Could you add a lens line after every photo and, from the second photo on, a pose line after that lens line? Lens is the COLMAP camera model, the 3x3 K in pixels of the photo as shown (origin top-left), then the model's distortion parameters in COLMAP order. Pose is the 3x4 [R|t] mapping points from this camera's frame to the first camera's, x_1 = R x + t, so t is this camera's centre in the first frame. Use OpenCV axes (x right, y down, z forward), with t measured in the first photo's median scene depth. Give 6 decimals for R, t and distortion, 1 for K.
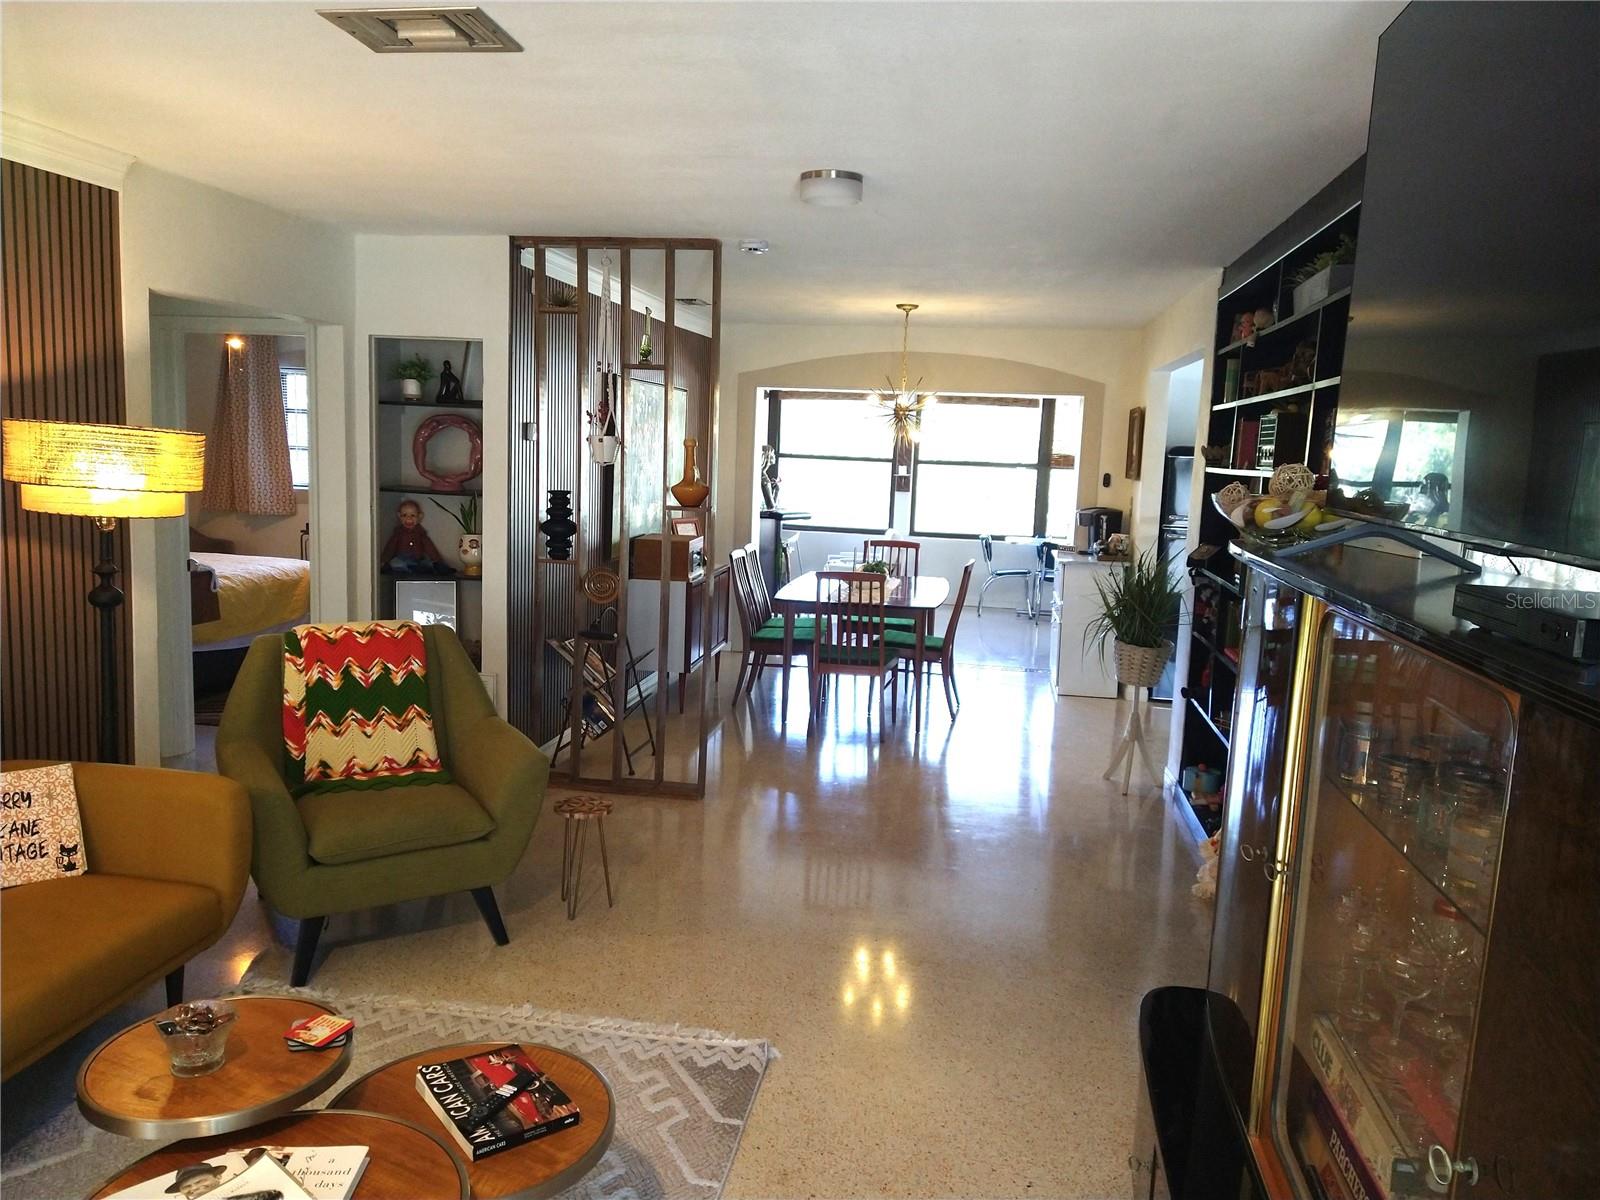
lens RADIAL K [[1174.0, 0, 802.7], [0, 1174.0, 592.5], [0, 0, 1]] dist [0.068667, -0.083994]
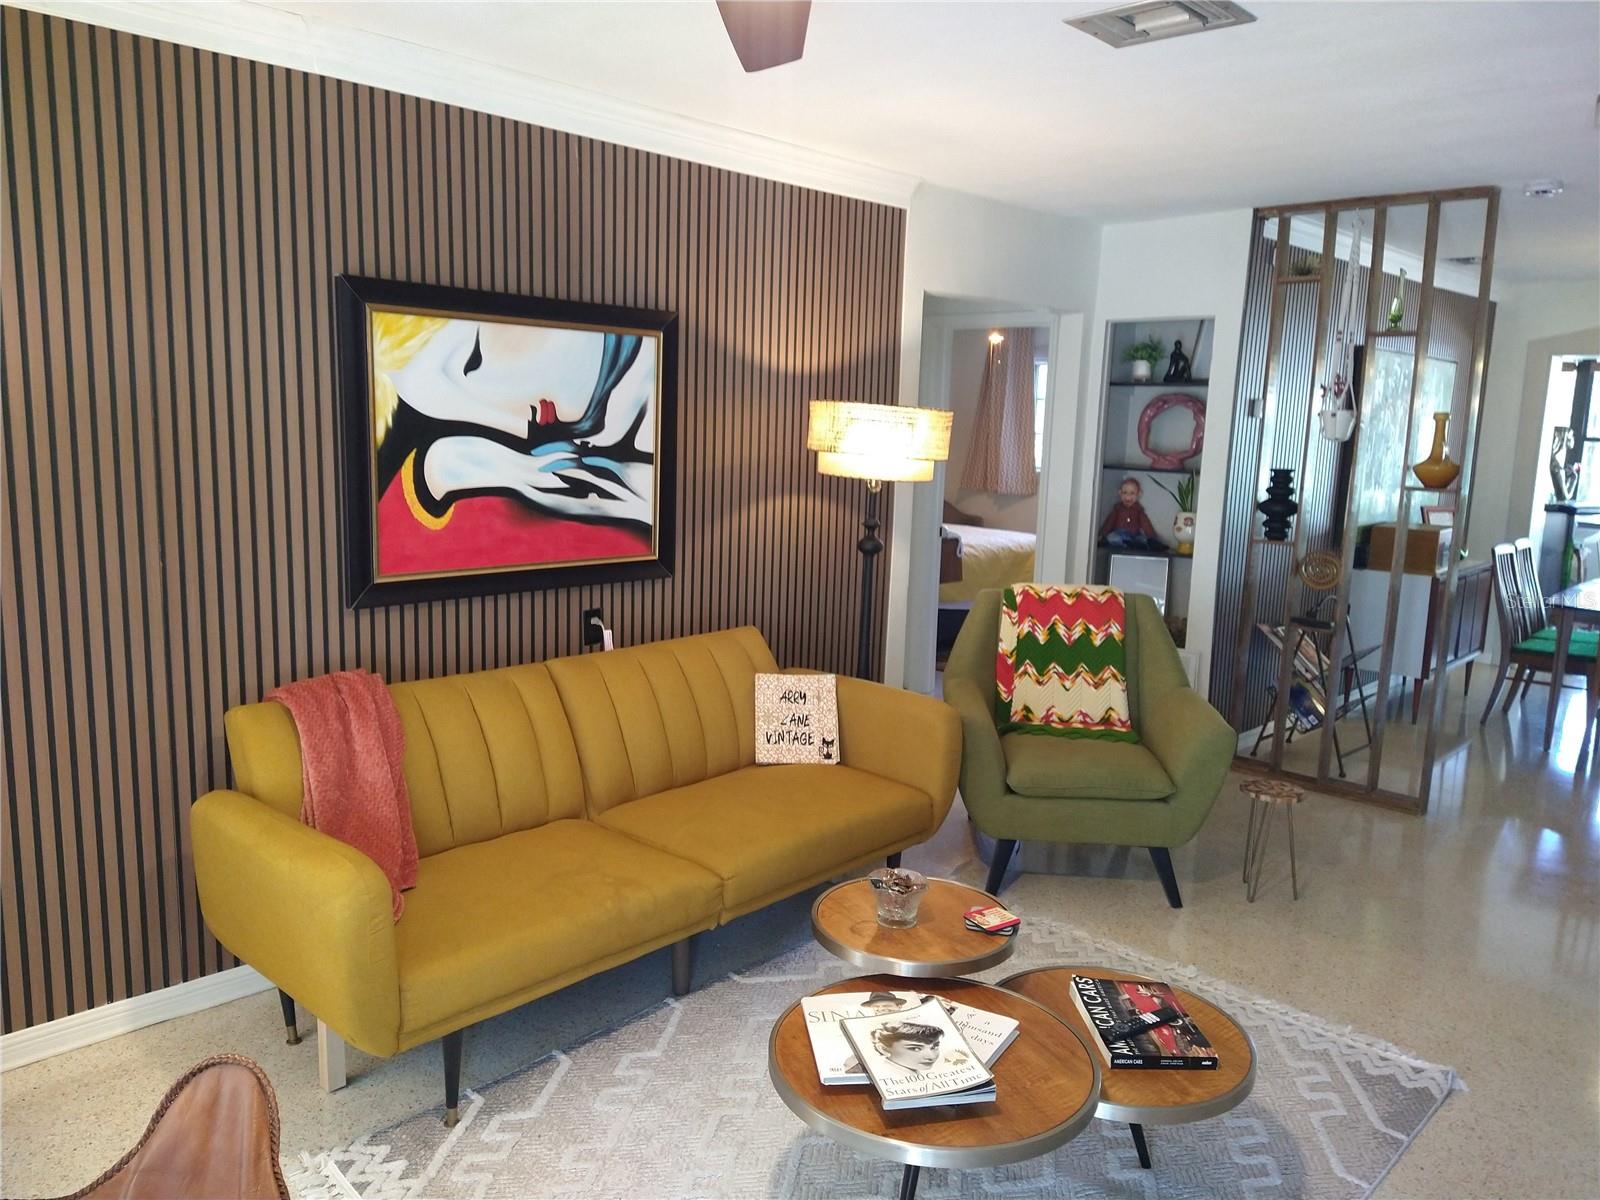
lens RADIAL K [[1175.0, 0, 788.8], [0, 1175.0, 597.1], [0, 0, 1]] dist [0.080288, -0.105053]
pose [[0.815582, 0.078020, -0.573358, 0.039501], [-0.071584, 0.996861, 0.033822, 0.018736], [0.574197, 0.013459, 0.818607, -0.034112]]
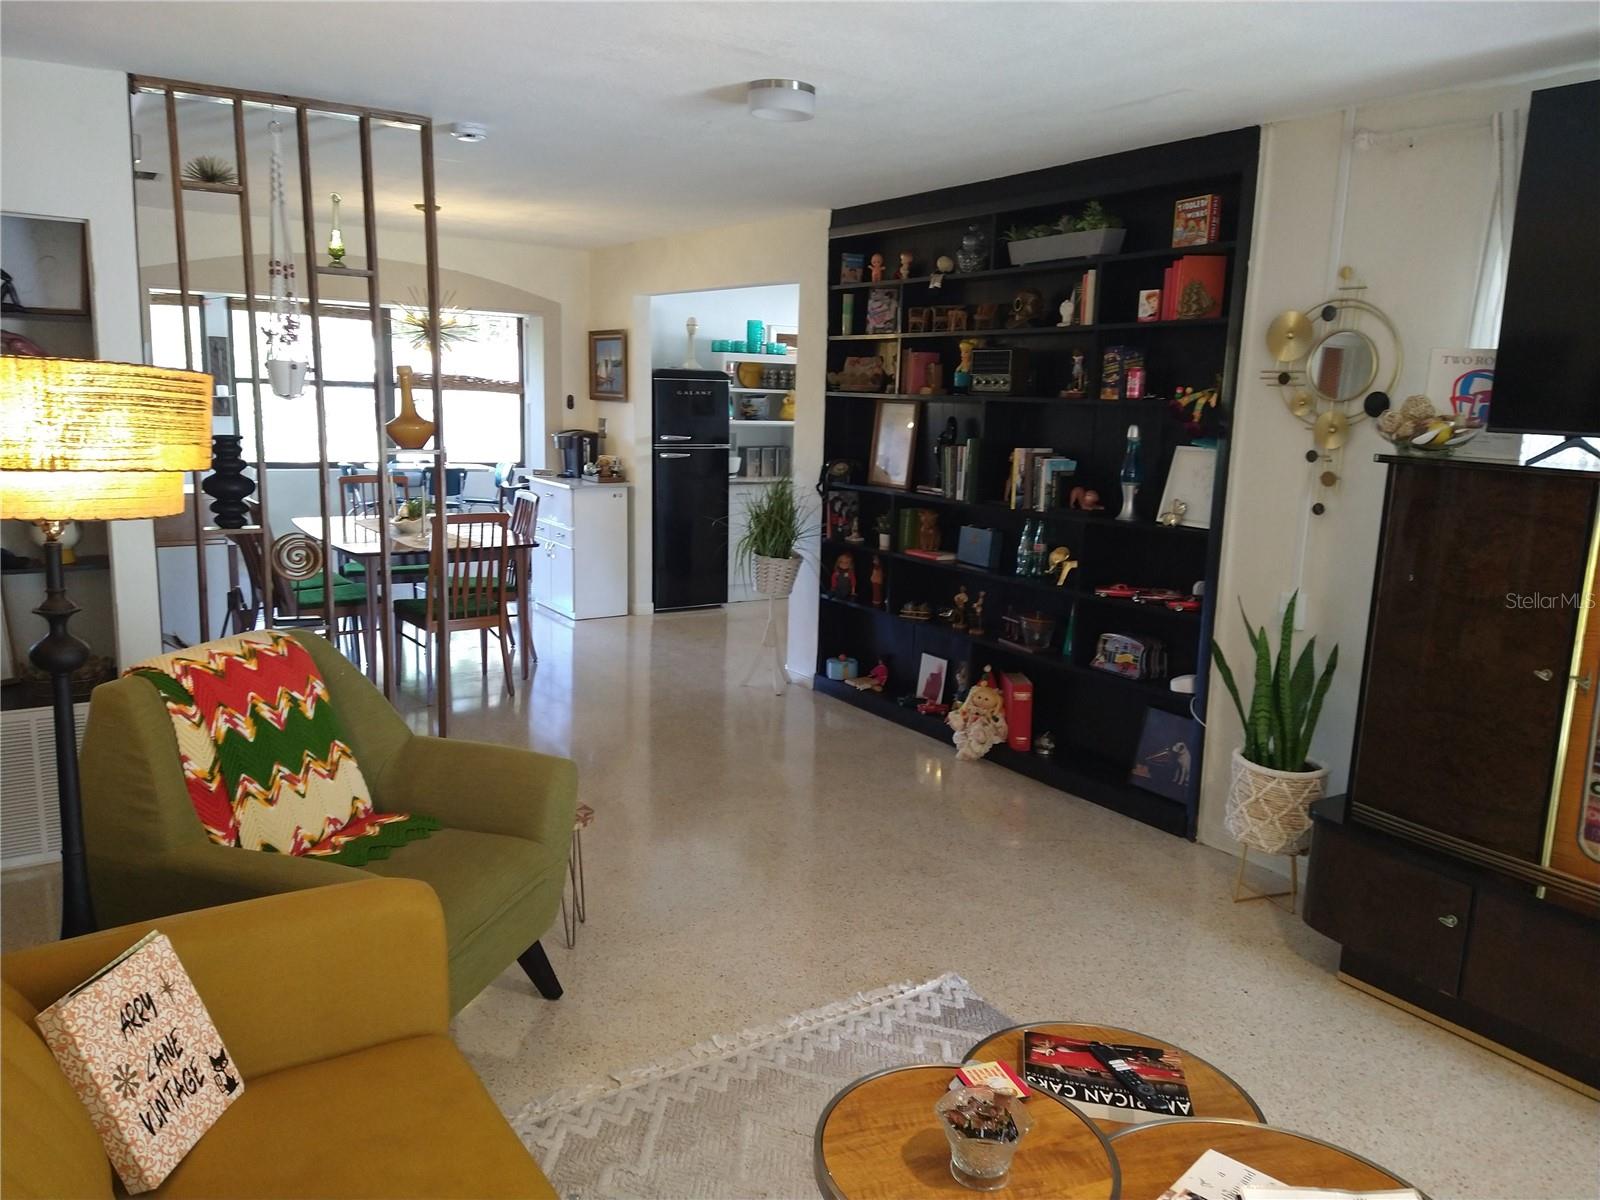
lens RADIAL K [[1175.0, 0, 790.8], [0, 1175.0, 596.4], [0, 0, 1]] dist [0.080288, -0.105053]
pose [[0.738443, -0.131919, 0.661286, -0.608558], [0.080998, 0.990929, 0.107230, -0.050782], [-0.669434, -0.025620, 0.742430, 0.273111]]
